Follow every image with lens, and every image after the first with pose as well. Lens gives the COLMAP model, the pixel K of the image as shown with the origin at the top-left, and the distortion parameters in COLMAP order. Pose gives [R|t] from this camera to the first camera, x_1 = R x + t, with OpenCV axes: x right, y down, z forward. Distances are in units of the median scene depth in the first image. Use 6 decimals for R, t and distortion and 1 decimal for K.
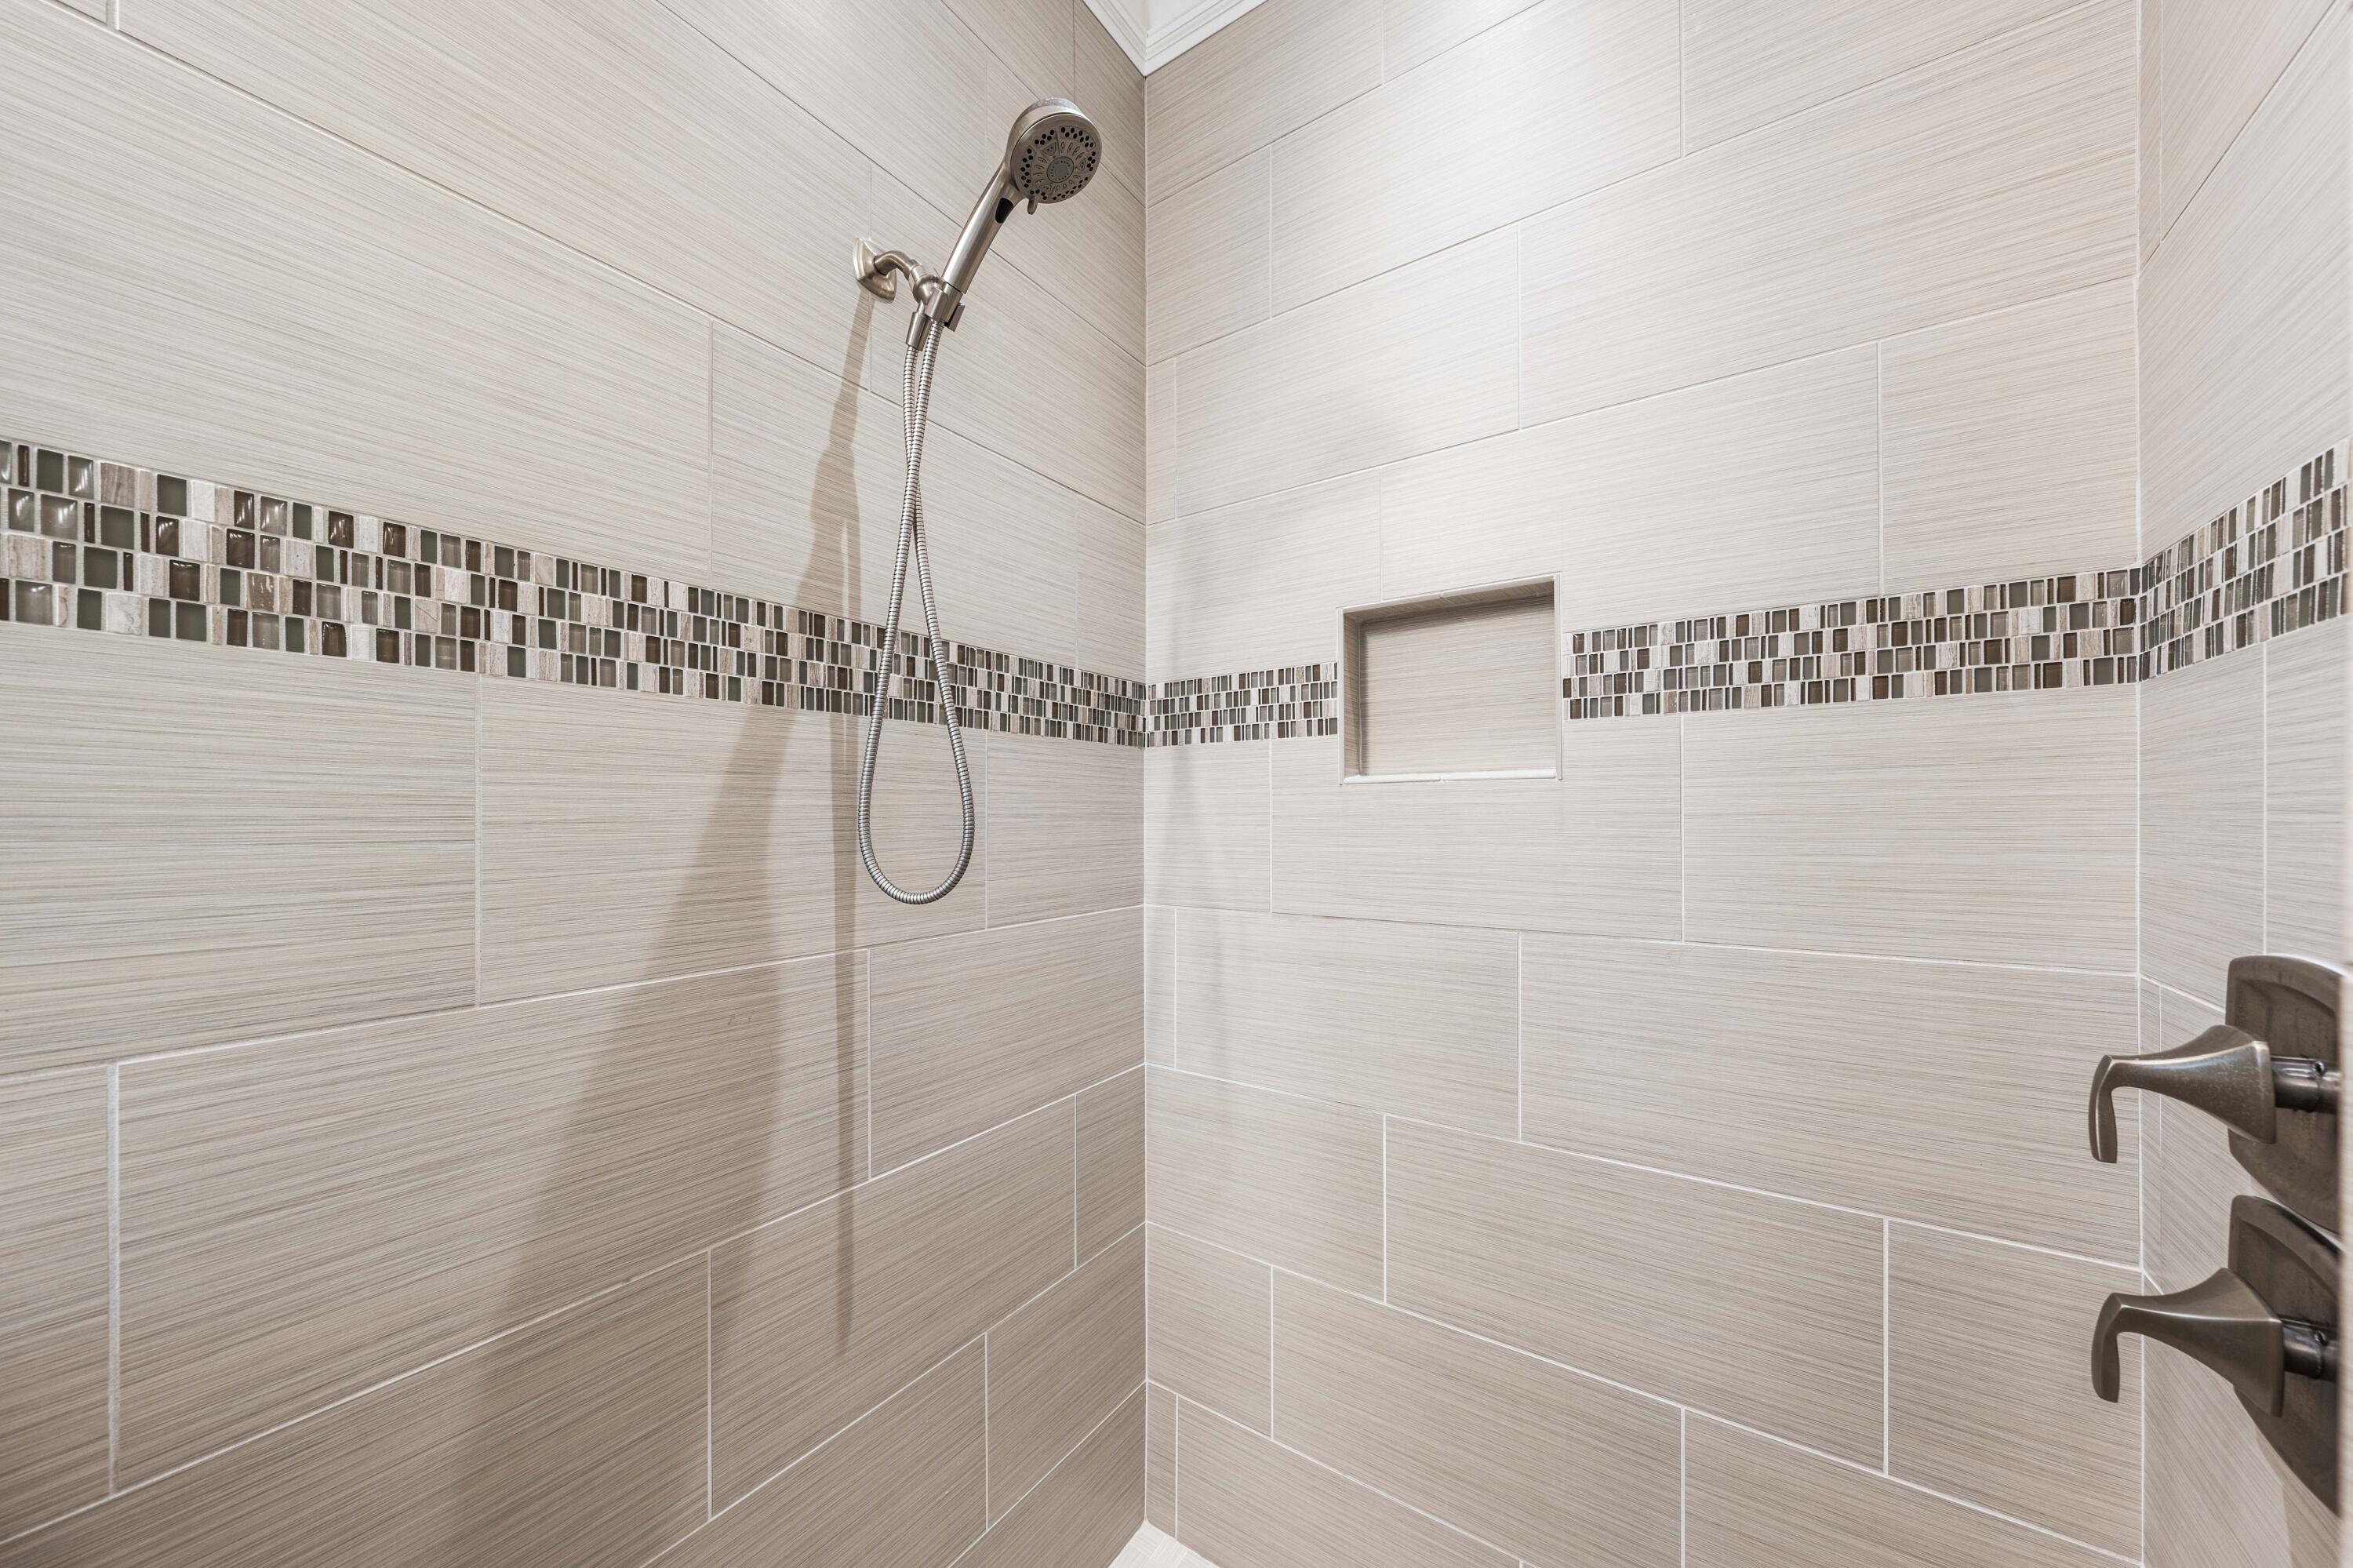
lens RADIAL K [[821.3, 0, 1186.8], [0, 821.3, 814.8], [0, 0, 1]] dist [-0.003077, 0.000299]
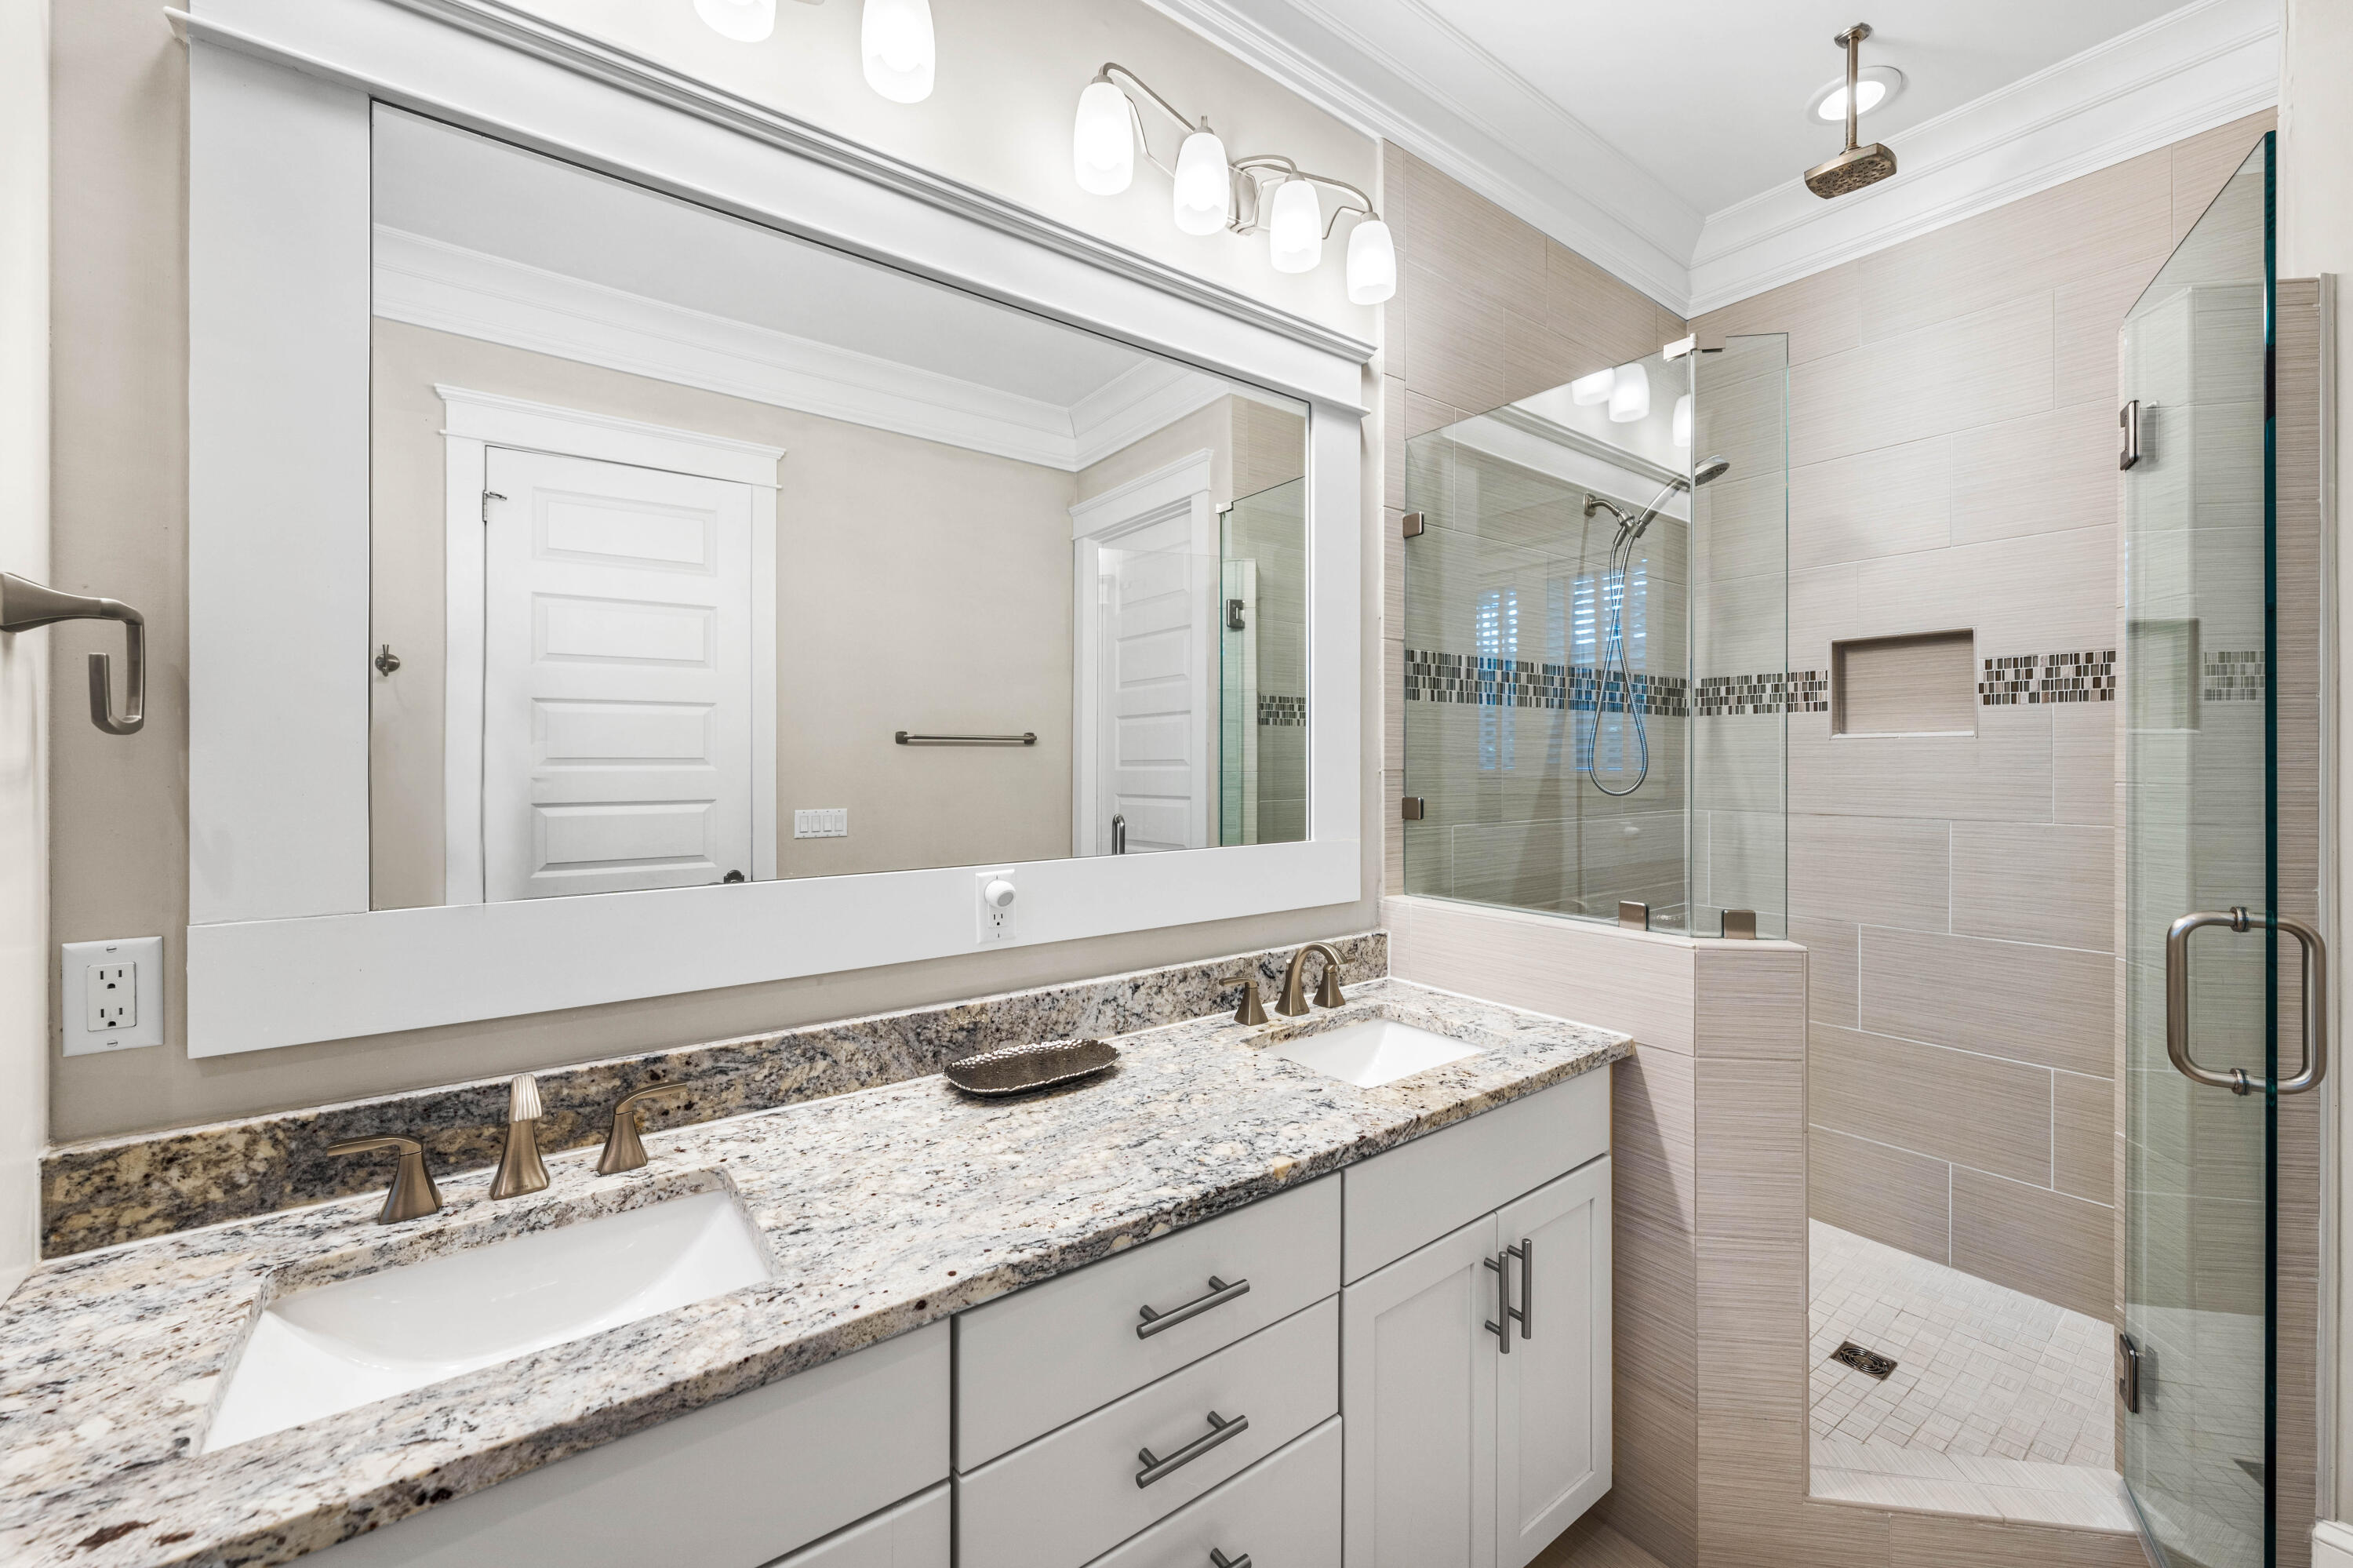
lens RADIAL K [[934.2, 0, 1173.0], [0, 934.2, 755.6], [0, 0, 1]] dist [0.002533, -0.001293]
pose [[0.941846, 0.003425, -0.336028, -0.552851], [-0.004408, 0.999988, -0.002164, 0.010740], [0.336016, 0.003520, 0.941850, -1.623449]]
